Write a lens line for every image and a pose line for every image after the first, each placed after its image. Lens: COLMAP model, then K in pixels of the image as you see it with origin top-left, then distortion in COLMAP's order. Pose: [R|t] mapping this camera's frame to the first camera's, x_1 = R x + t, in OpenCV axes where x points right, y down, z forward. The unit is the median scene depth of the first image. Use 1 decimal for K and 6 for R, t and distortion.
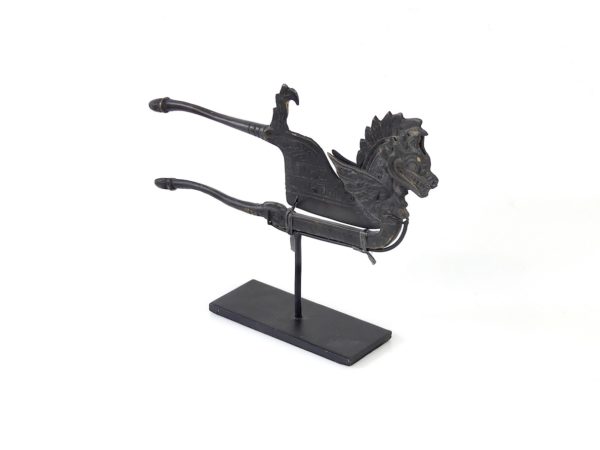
lens RADIAL K [[1783.5, 0, 300.0], [0, 1783.5, 225.0], [0, 0, 1]] dist [-0.082471, -0.062044]
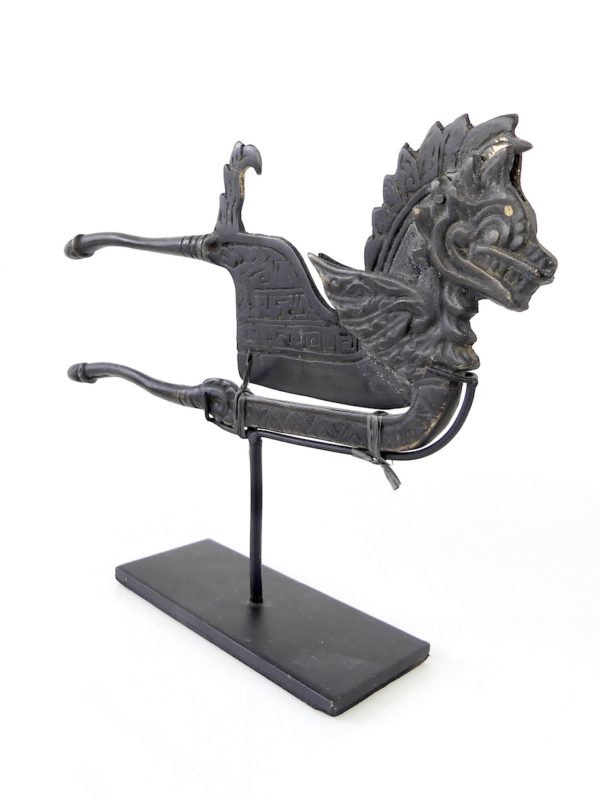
lens RADIAL K [[762.7, 0, 300.0], [0, 762.7, 400.0], [0, 0, 1]] dist [-0.057203, -0.007801]
pose [[0.990819, 0.034913, -0.130606, 0.041735], [-0.064081, 0.971942, -0.226322, 0.045743], [0.119040, 0.232614, 0.965257, 0.804344]]
